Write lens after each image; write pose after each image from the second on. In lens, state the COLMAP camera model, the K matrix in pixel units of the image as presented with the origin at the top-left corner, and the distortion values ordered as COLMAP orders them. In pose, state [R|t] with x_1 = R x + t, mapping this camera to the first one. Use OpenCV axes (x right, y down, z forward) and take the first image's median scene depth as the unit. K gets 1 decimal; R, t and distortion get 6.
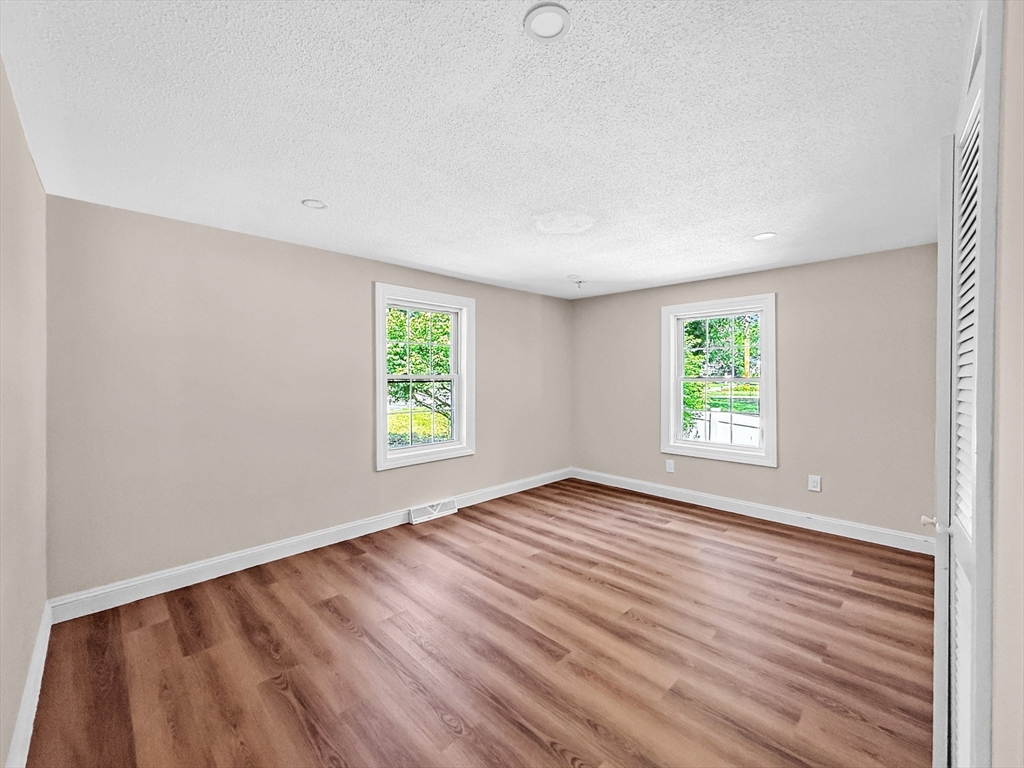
lens RADIAL K [[415.5, 0, 510.9], [0, 415.5, 382.6], [0, 0, 1]] dist [0.000892, -0.000025]
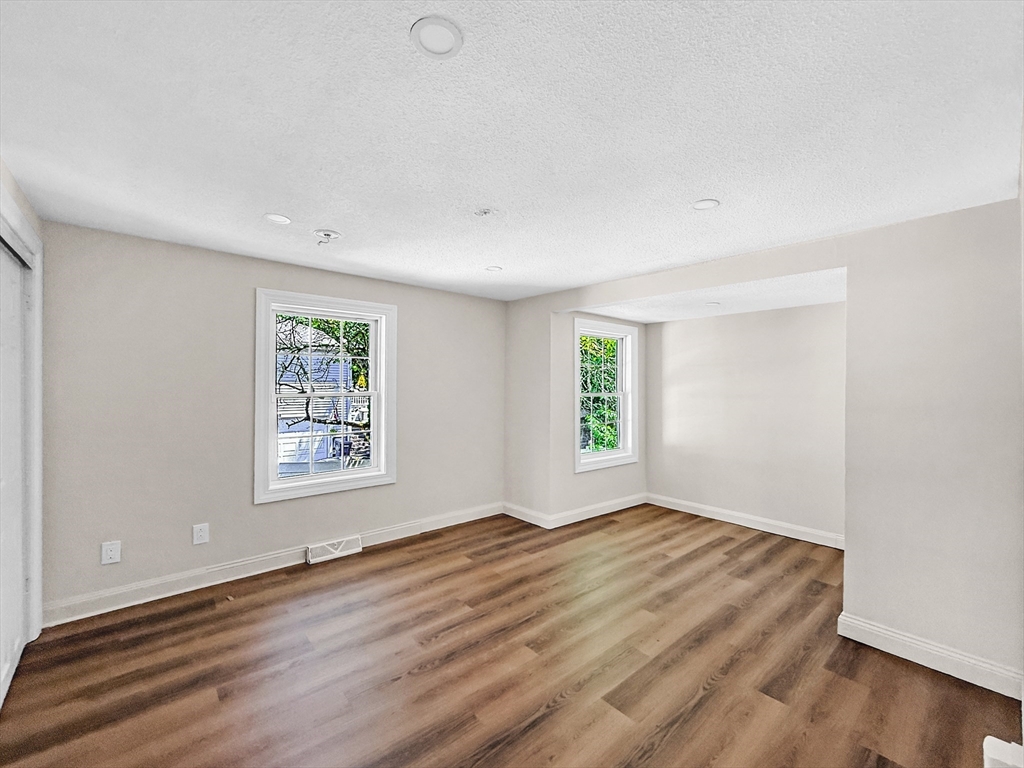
lens RADIAL K [[415.5, 0, 514.0], [0, 415.5, 381.4], [0, 0, 1]] dist [0.000892, -0.000025]
pose [[0.994611, 0.002663, -0.103640, 0.276918], [-0.003396, 0.999970, -0.006895, -0.039041], [0.103619, 0.007210, 0.994591, 0.172004]]
